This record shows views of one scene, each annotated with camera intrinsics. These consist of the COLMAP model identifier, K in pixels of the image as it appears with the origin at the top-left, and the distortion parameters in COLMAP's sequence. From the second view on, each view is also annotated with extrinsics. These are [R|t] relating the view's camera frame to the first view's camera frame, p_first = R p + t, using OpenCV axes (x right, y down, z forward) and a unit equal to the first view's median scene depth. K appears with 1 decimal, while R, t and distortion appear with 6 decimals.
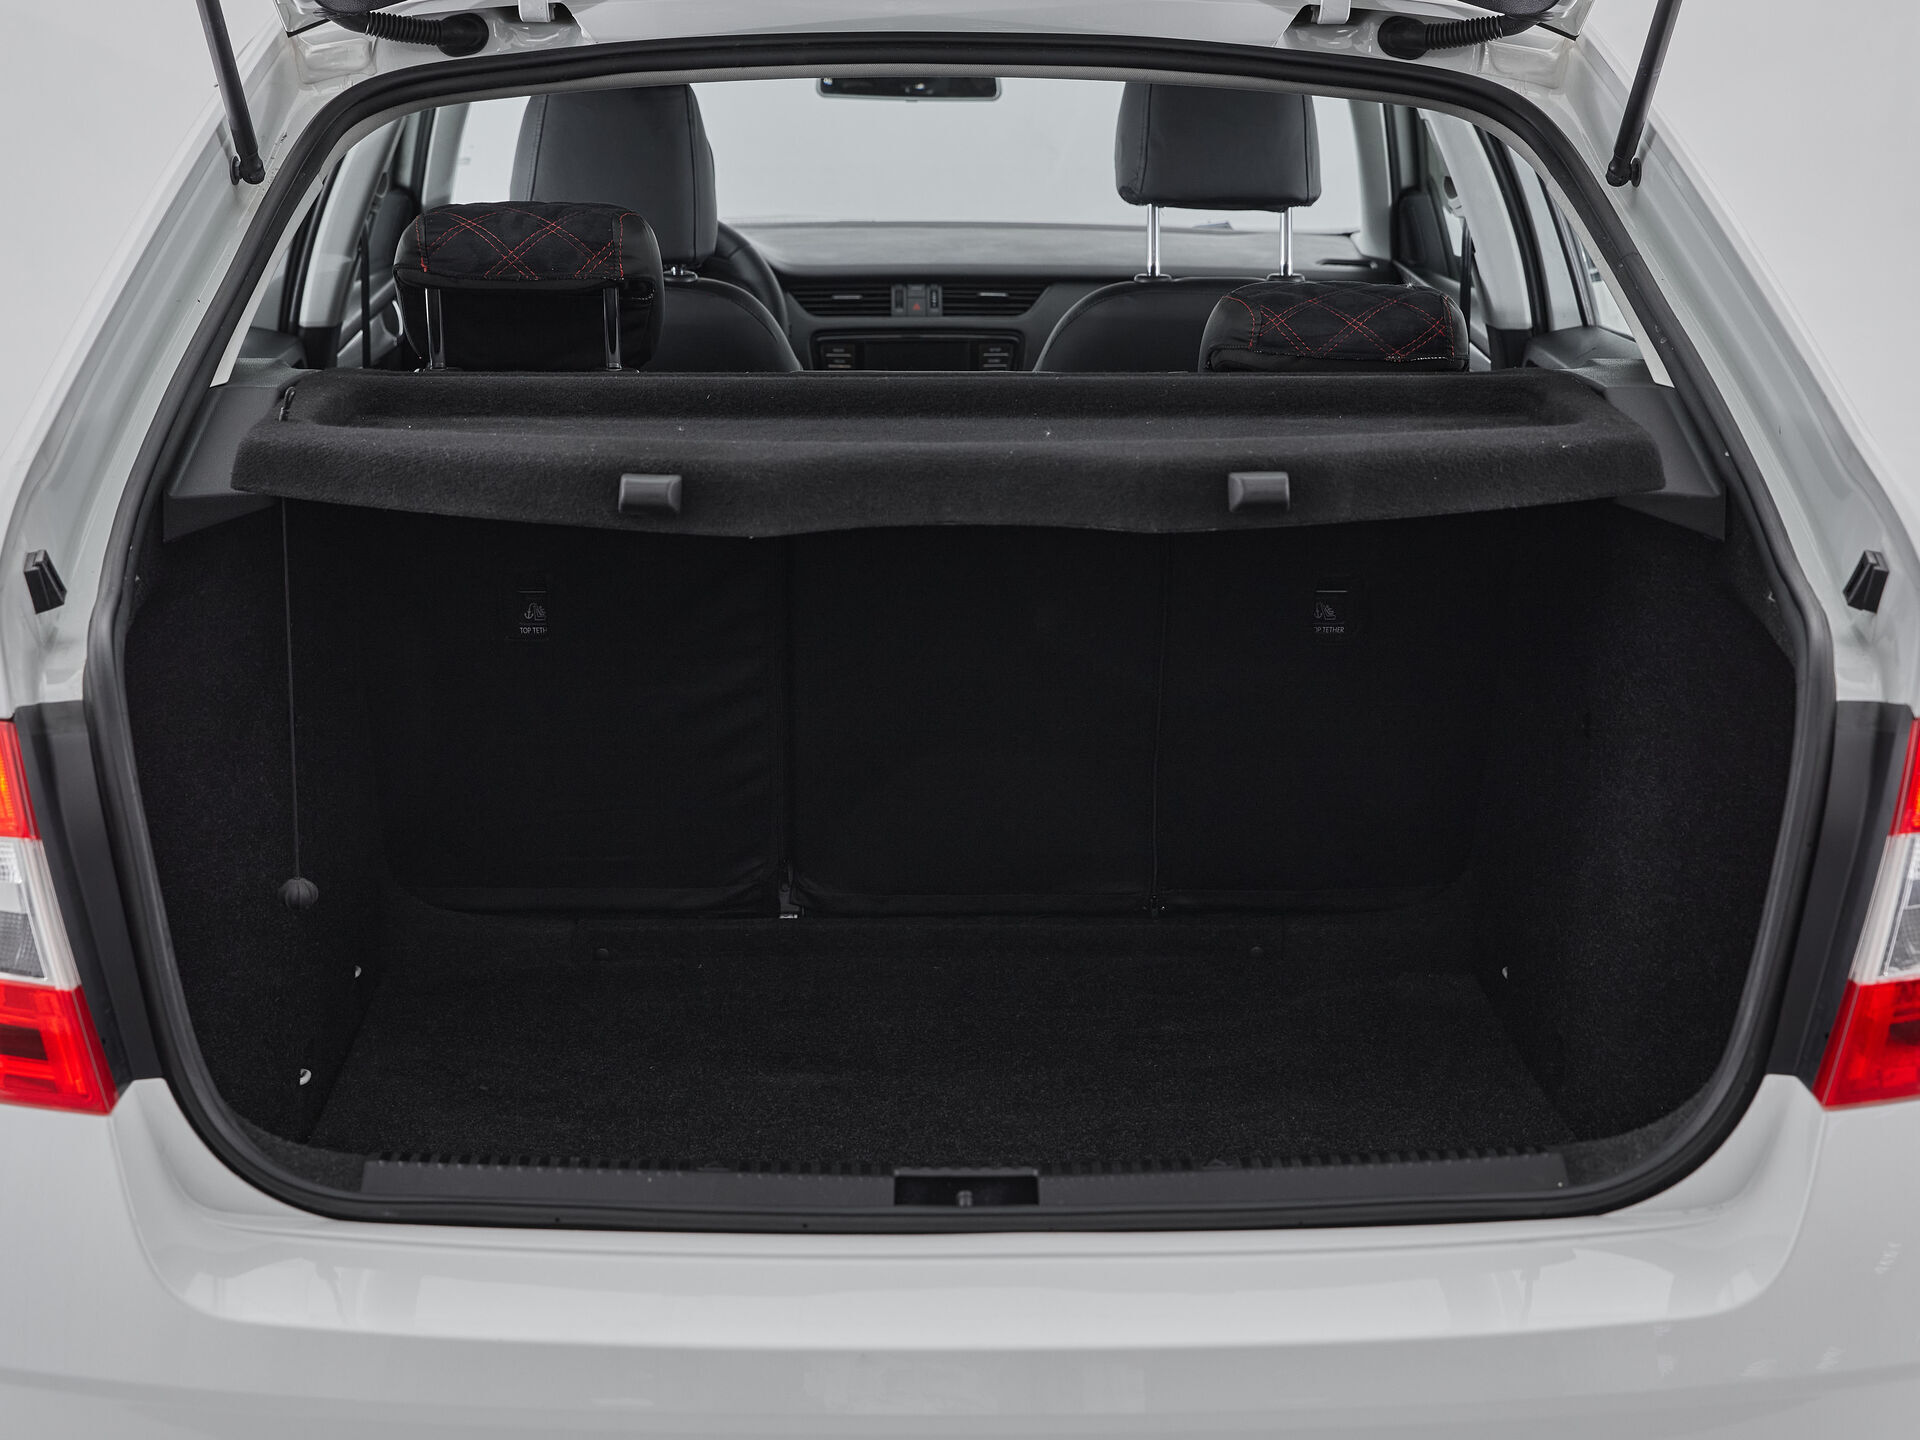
lens RADIAL K [[3158.4, 0, 960.0], [0, 3158.4, 720.0], [0, 0, 1]] dist [-0.122847, -0.018628]
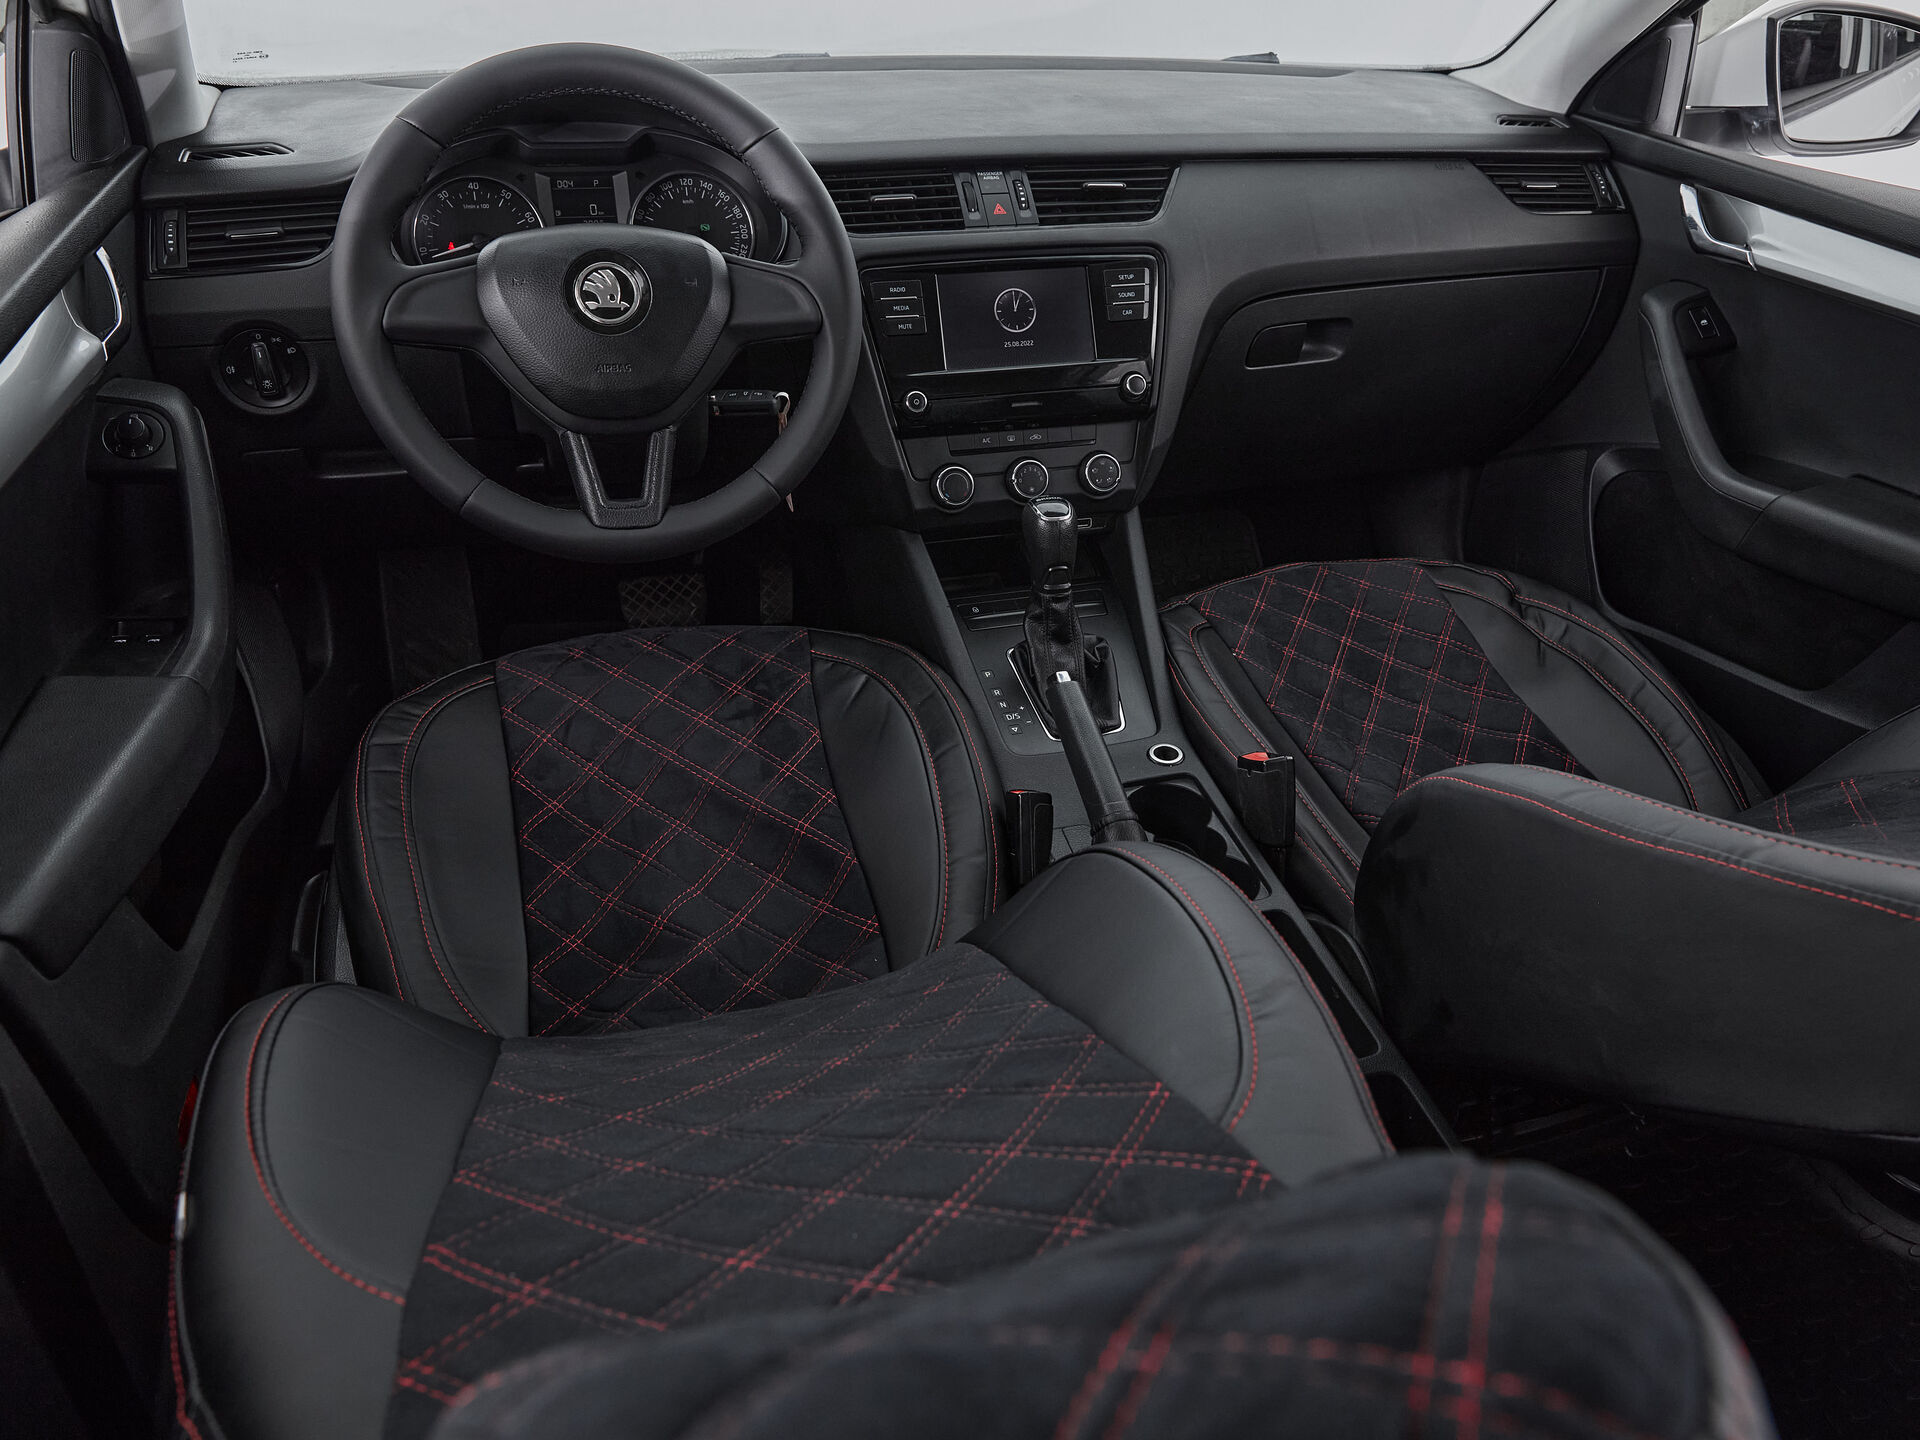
lens RADIAL K [[1417.5, 0, 989.3], [0, 1417.5, 721.9], [0, 0, 1]] dist [-0.023666, -0.001038]
pose [[0.962170, -0.123959, 0.242617, -0.100207], [0.044238, 0.949766, 0.309818, -0.120758], [-0.268834, -0.287364, 0.919320, 0.697758]]
